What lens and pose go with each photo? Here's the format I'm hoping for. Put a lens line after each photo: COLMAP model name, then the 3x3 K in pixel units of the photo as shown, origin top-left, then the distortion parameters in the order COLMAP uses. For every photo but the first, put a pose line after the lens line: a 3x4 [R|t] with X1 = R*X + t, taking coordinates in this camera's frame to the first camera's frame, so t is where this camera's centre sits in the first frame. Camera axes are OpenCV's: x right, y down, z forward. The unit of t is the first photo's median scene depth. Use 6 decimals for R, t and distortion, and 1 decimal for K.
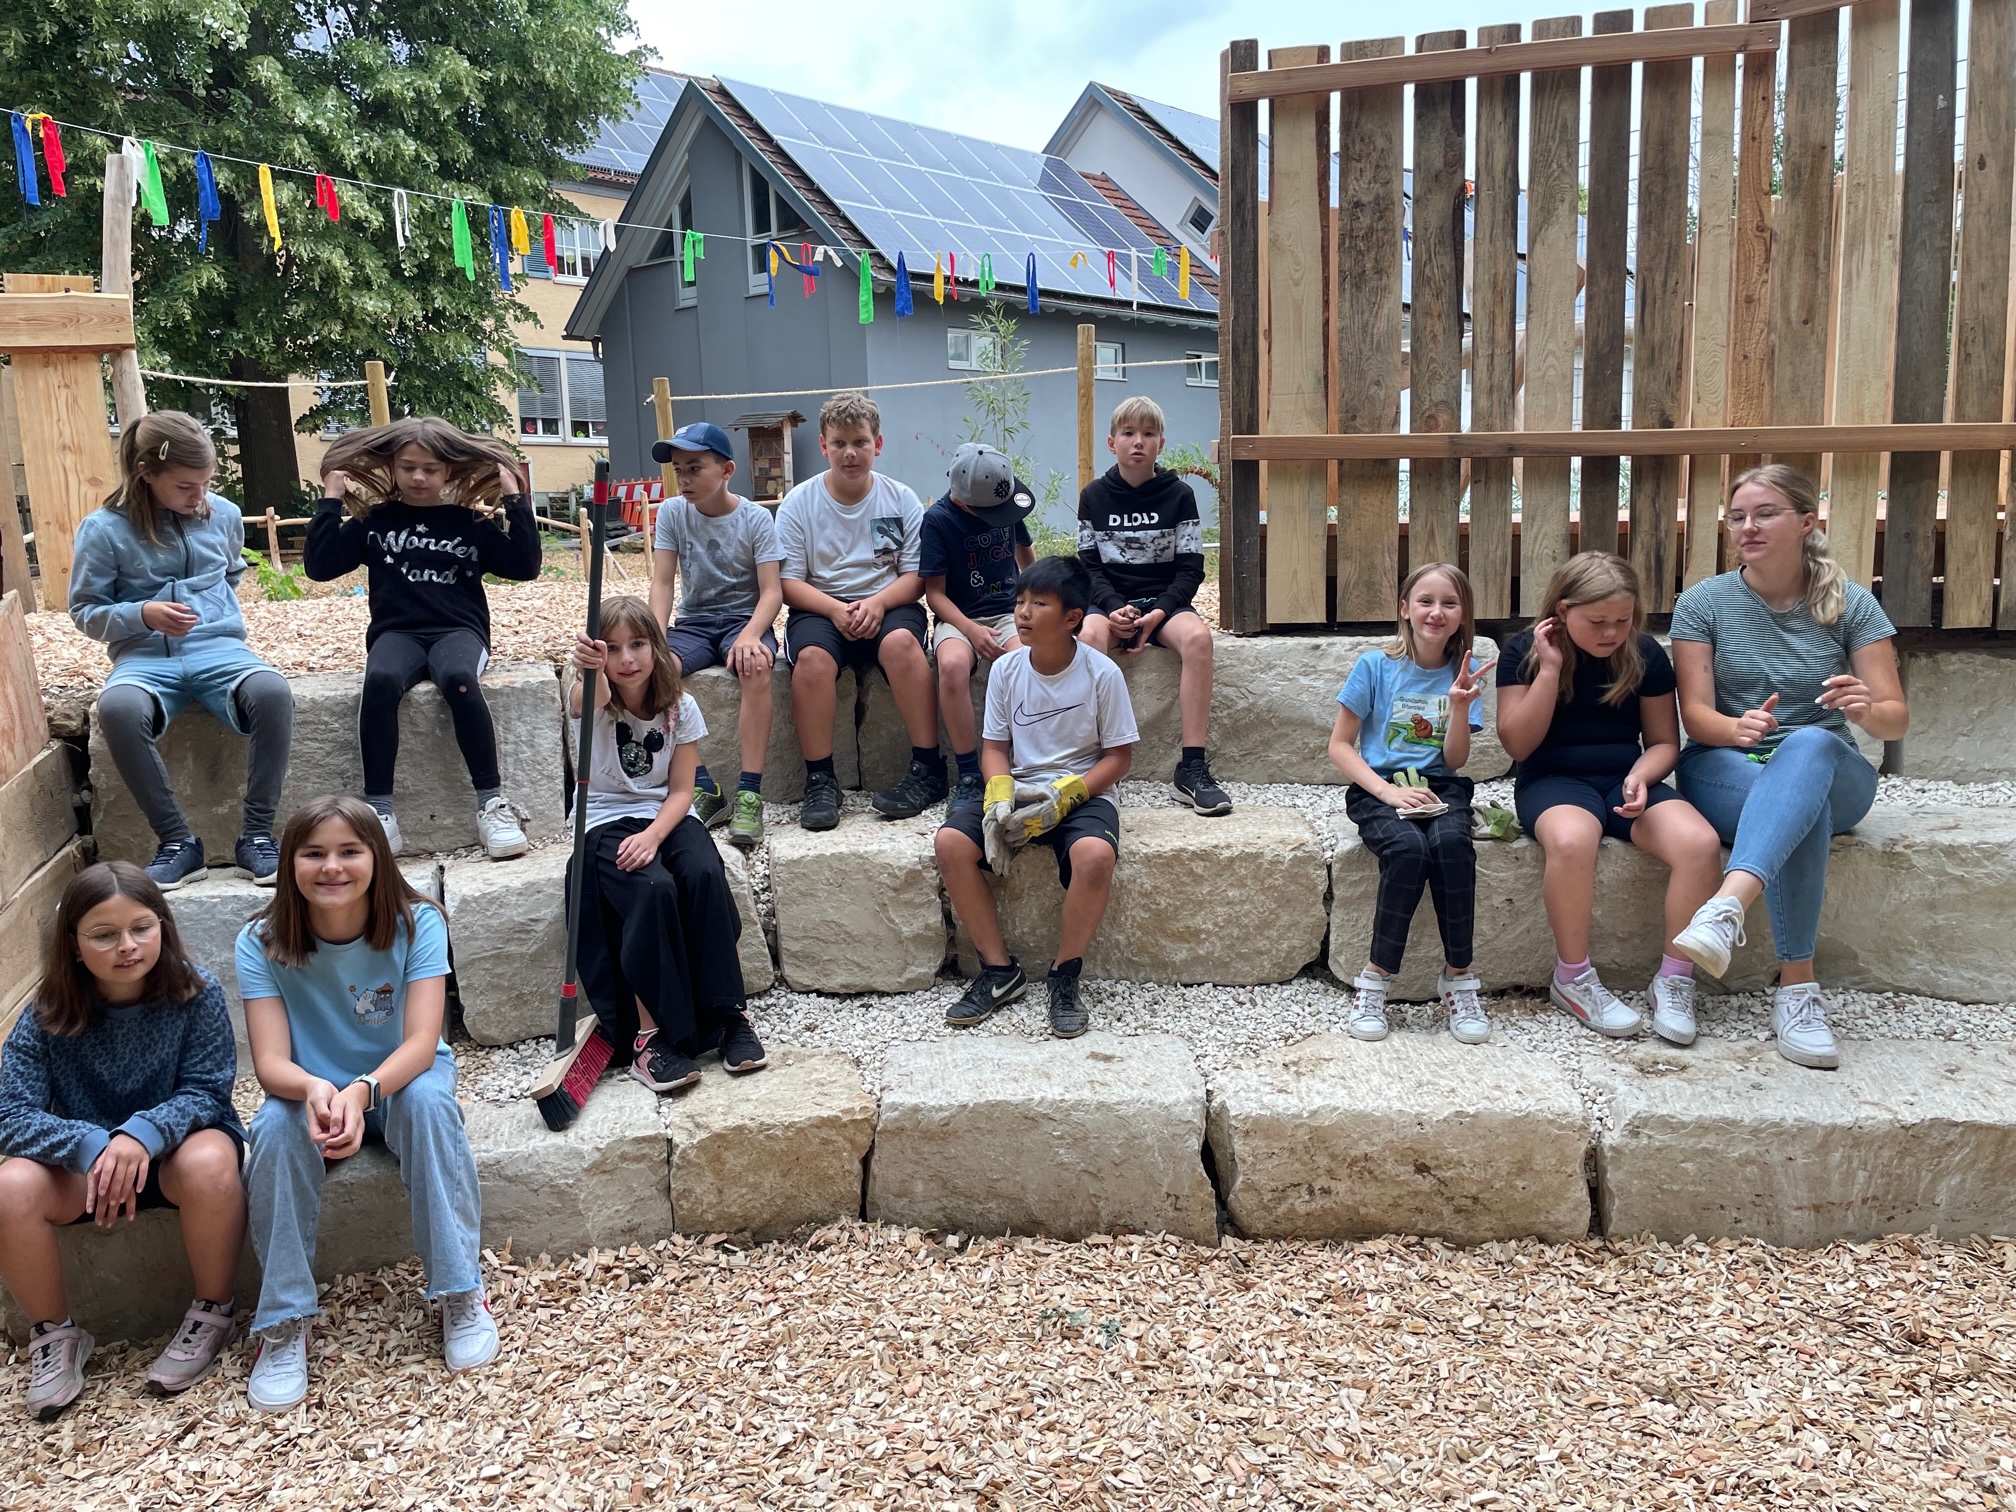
lens RADIAL K [[1534.4, 0, 1014.5], [0, 1534.4, 754.3], [0, 0, 1]] dist [0.089050, -0.115871]
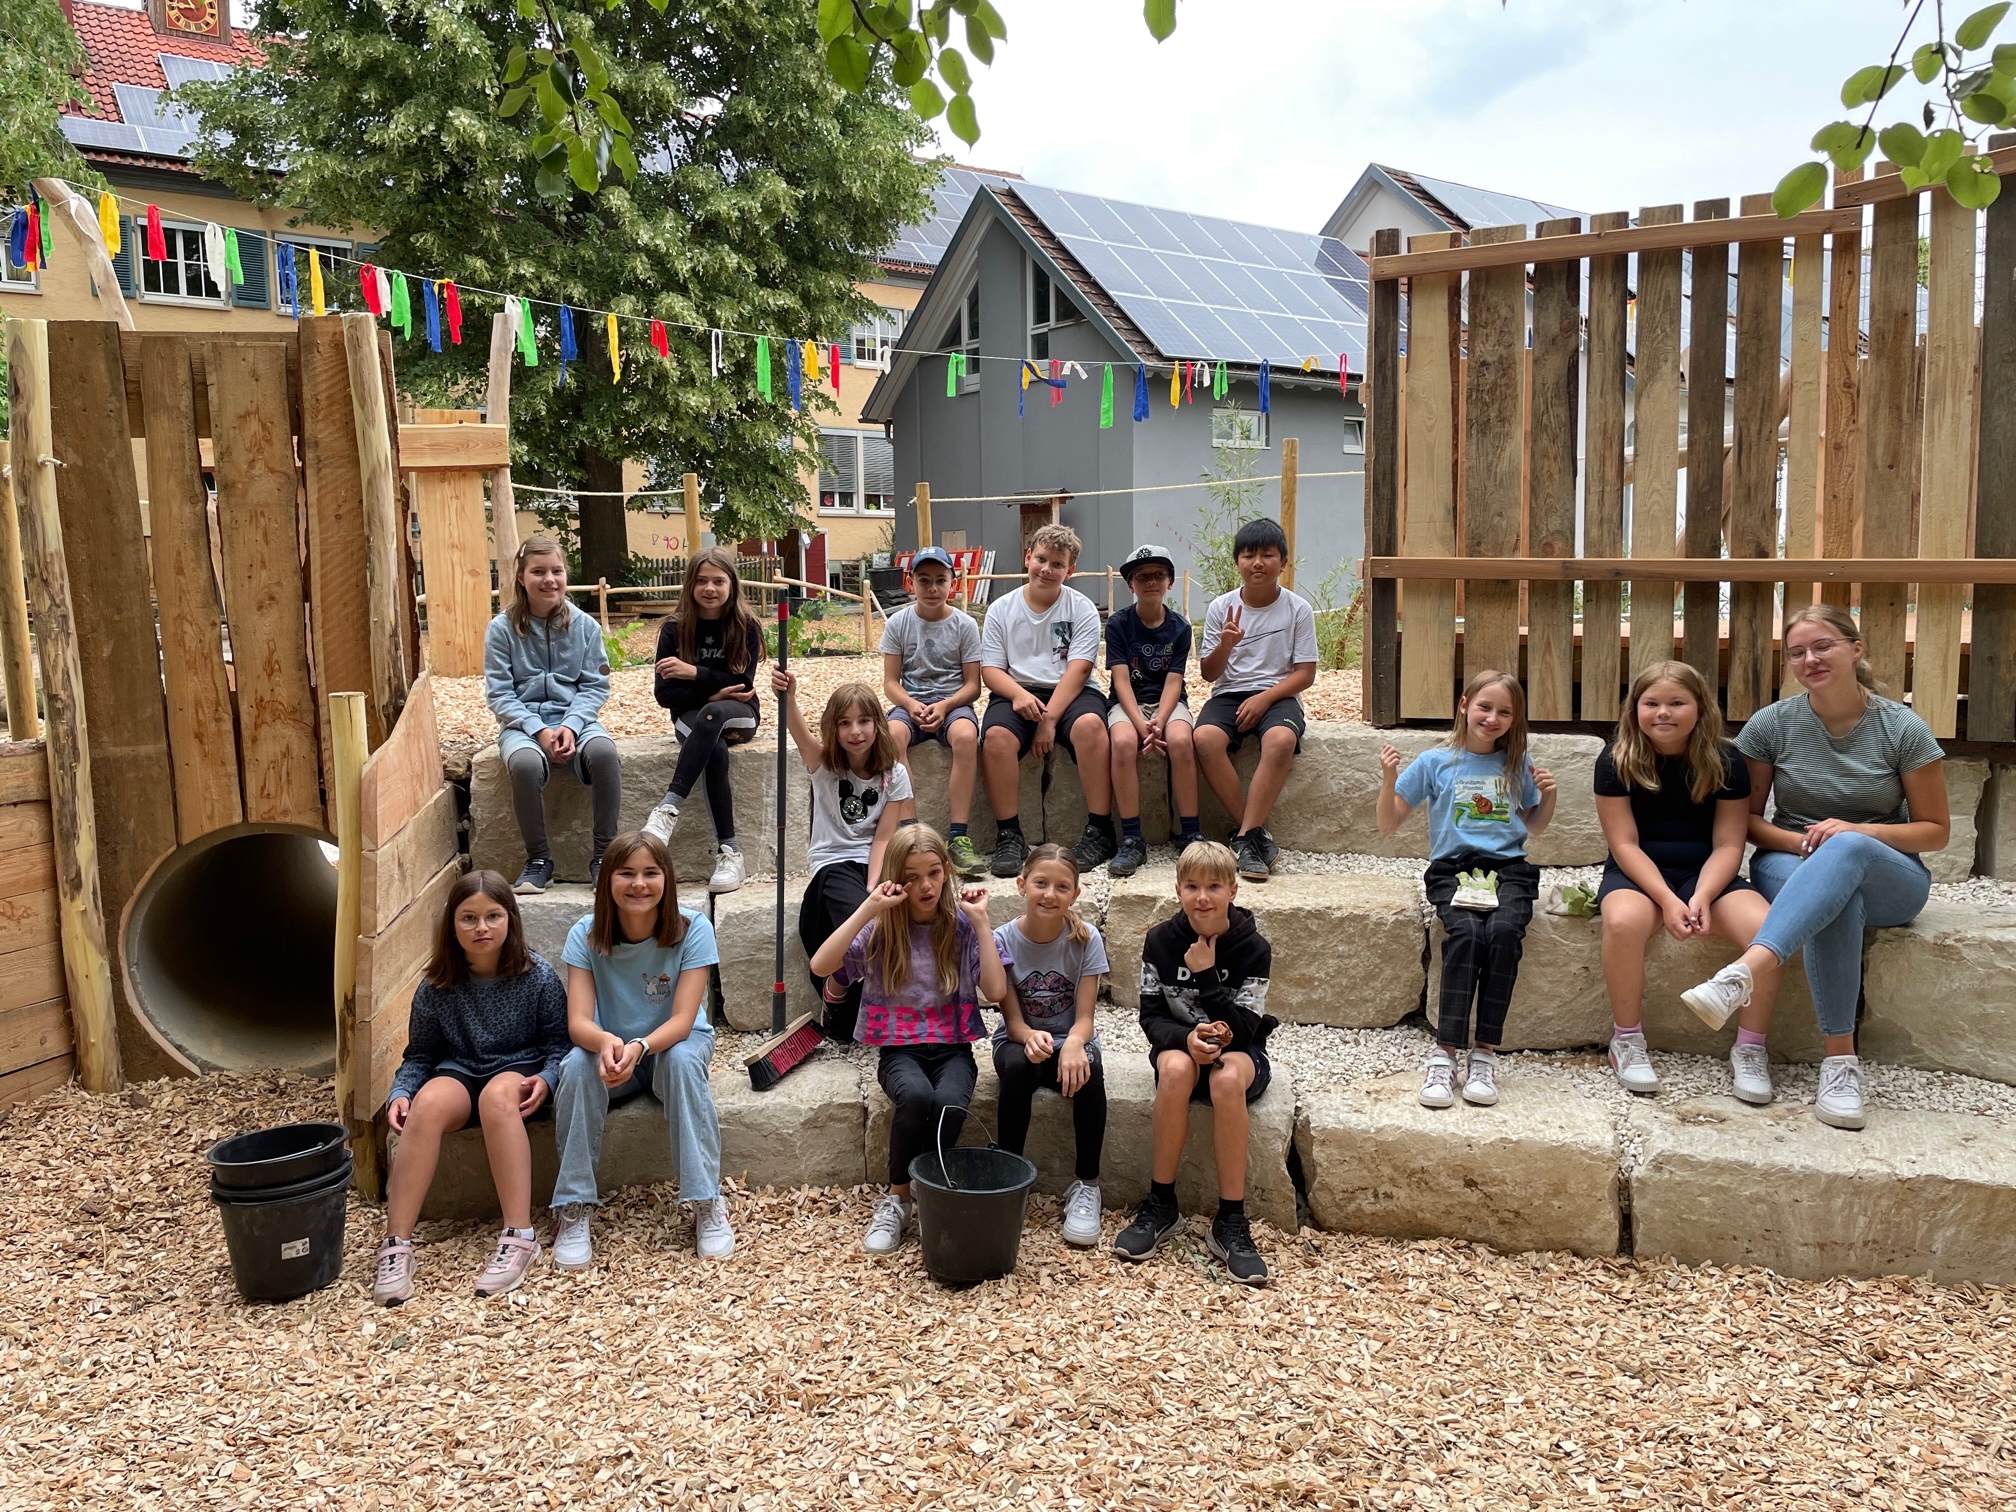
lens RADIAL K [[1514.3, 0, 983.1], [0, 1514.3, 766.2], [0, 0, 1]] dist [0.091936, -0.115782]
pose [[0.980427, 0.035570, -0.193644, 0.096839], [-0.041812, 0.998726, -0.028244, -0.004811], [0.192393, 0.035788, 0.980665, -0.212934]]
